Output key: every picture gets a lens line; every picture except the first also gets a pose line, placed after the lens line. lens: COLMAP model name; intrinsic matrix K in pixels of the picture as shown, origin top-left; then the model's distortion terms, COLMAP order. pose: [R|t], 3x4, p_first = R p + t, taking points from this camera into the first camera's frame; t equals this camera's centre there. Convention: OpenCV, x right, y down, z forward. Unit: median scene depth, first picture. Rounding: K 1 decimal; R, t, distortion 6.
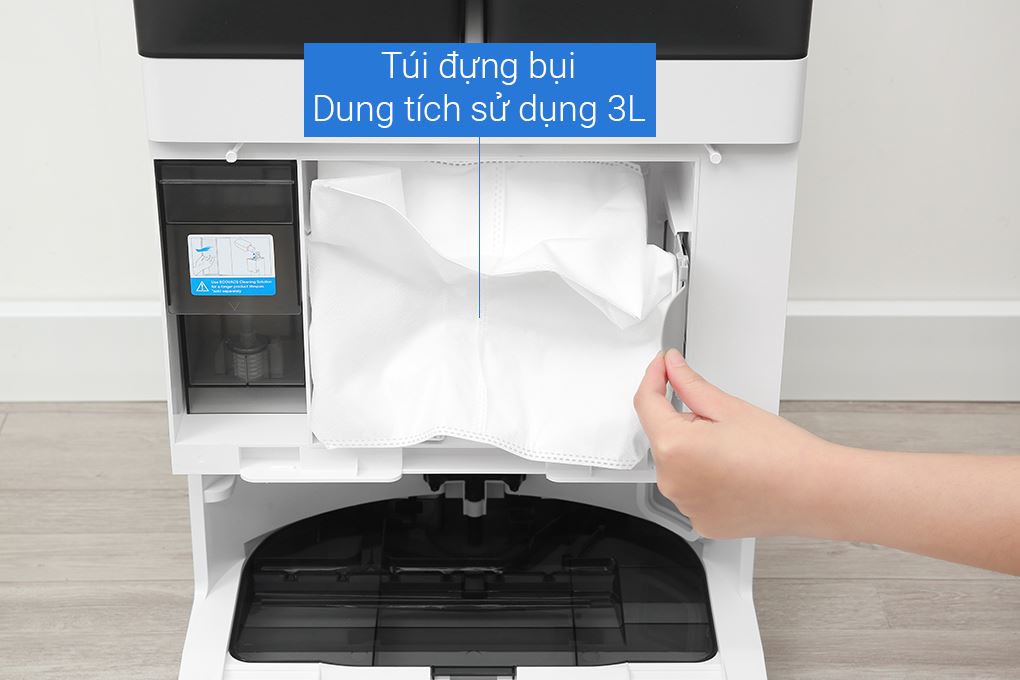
lens RADIAL K [[2053.5, 0, 510.0], [0, 2053.5, 340.0], [0, 0, 1]] dist [0.069076, 0.272024]
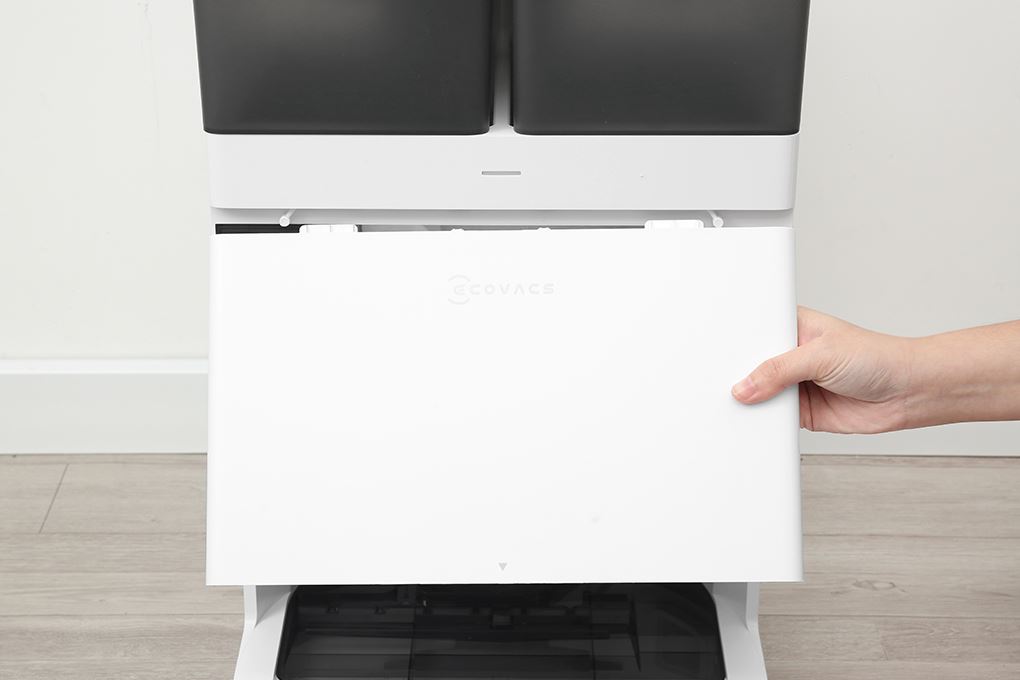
lens RADIAL K [[2101.1, 0, 510.0], [0, 2101.1, 340.0], [0, 0, 1]] dist [0.069360, 0.137223]
pose [[0.999869, 0.000728, -0.016185, 0.004915], [-0.001354, 0.999250, -0.038703, 0.015395], [0.016145, 0.038720, 0.999120, -0.110135]]
